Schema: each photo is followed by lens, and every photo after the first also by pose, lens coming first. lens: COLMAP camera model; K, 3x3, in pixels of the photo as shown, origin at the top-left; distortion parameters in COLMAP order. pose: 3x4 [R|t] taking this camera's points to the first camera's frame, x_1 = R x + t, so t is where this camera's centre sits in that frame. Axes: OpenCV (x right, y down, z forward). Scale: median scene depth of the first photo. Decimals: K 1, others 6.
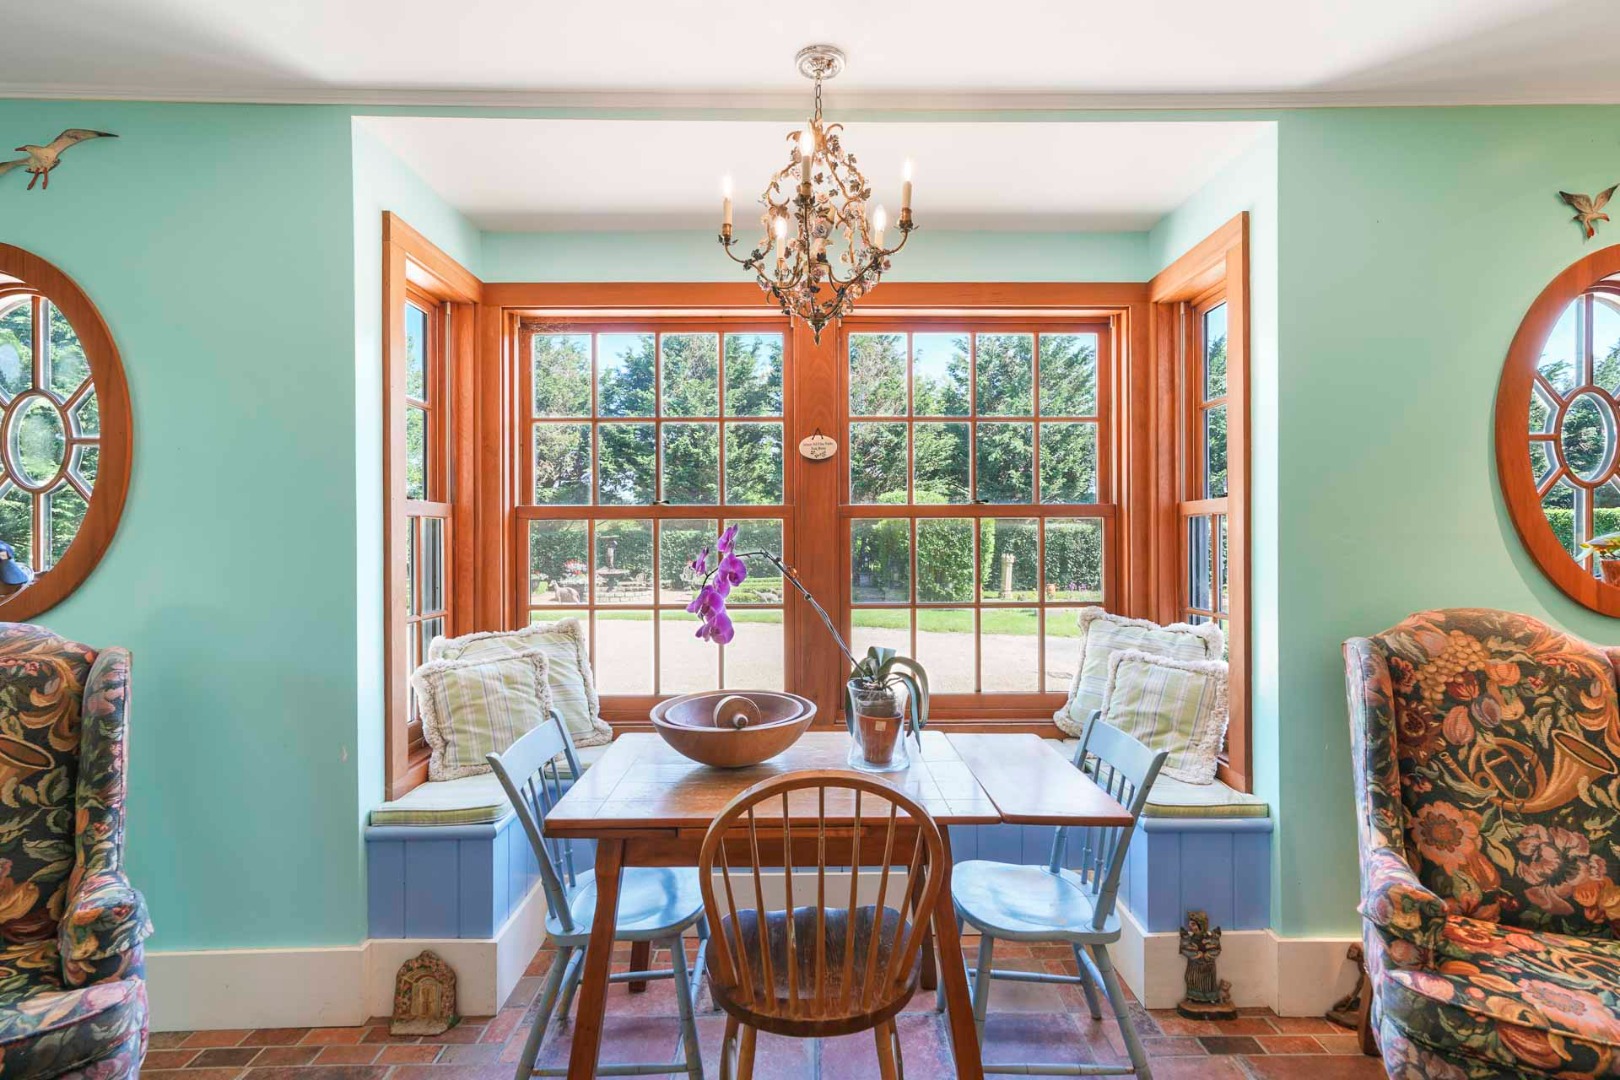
lens RADIAL K [[777.9, 0, 810.0], [0, 777.9, 540.0], [0, 0, 1]] dist [-0.001831, -0.000273]
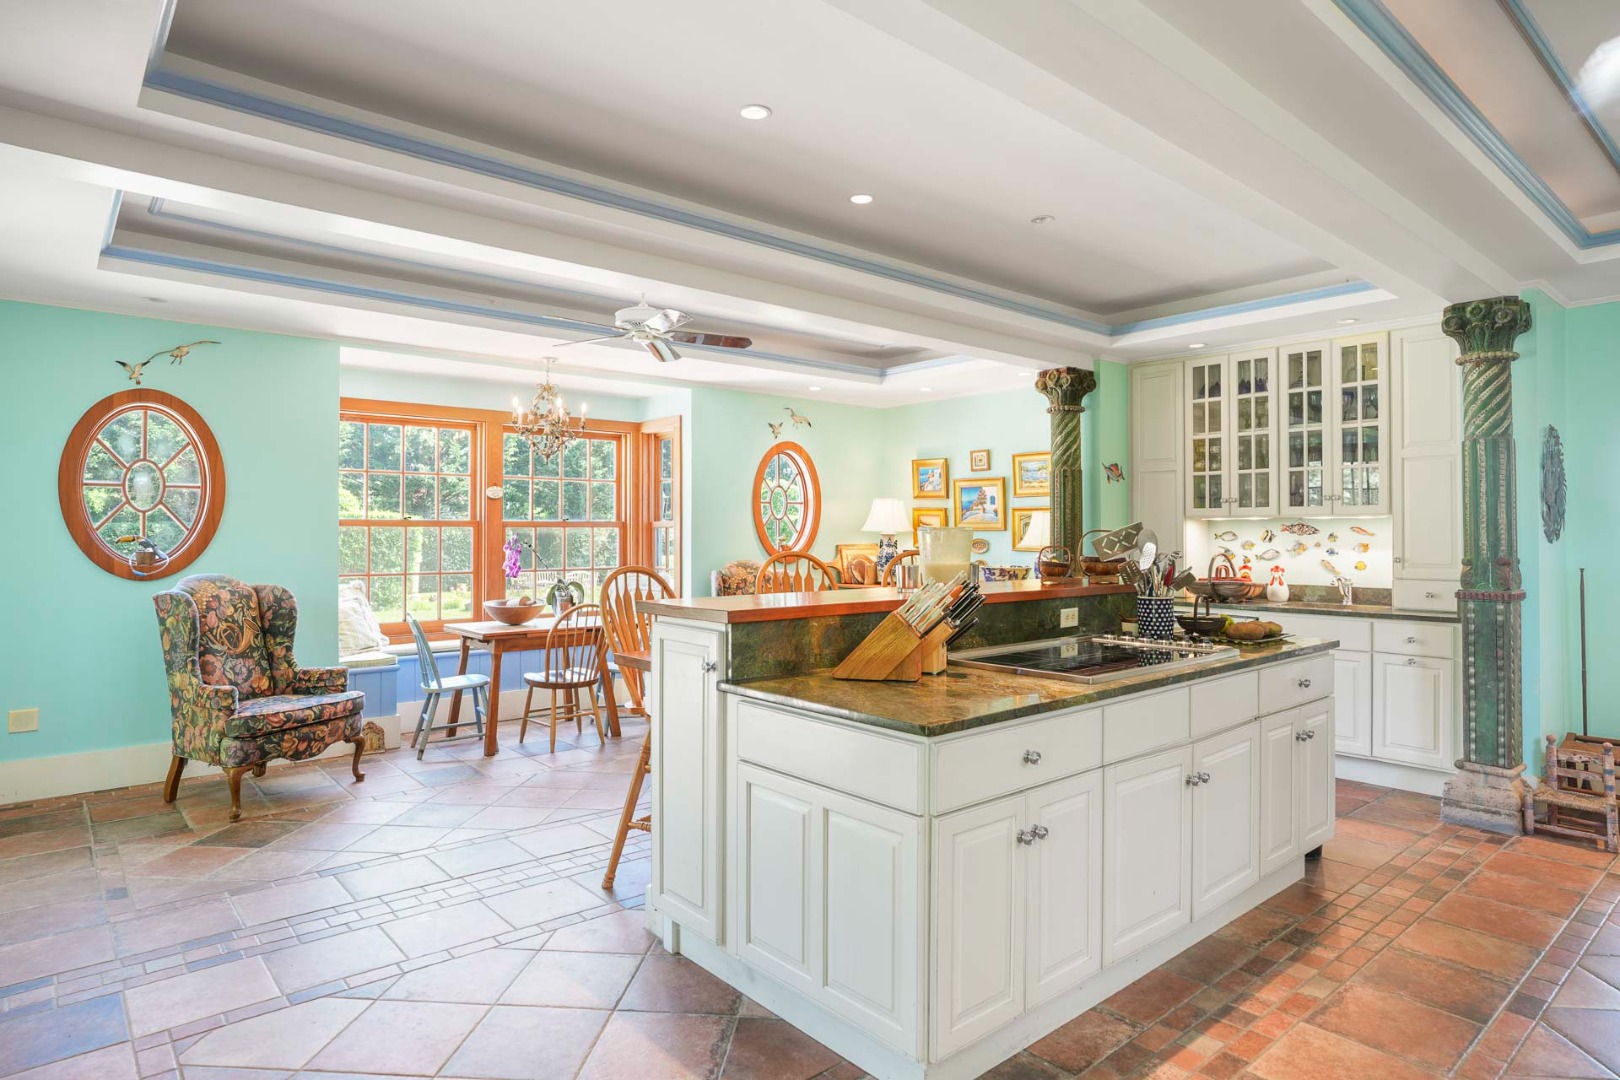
lens RADIAL K [[916.1, 0, 810.0], [0, 916.1, 540.0], [0, 0, 1]] dist [-0.041532, 0.029786]
pose [[0.764391, 0.000086, 0.644753, -1.120081], [-0.001845, 0.999996, 0.002054, -0.001622], [-0.644751, -0.002759, 0.764388, -1.681340]]
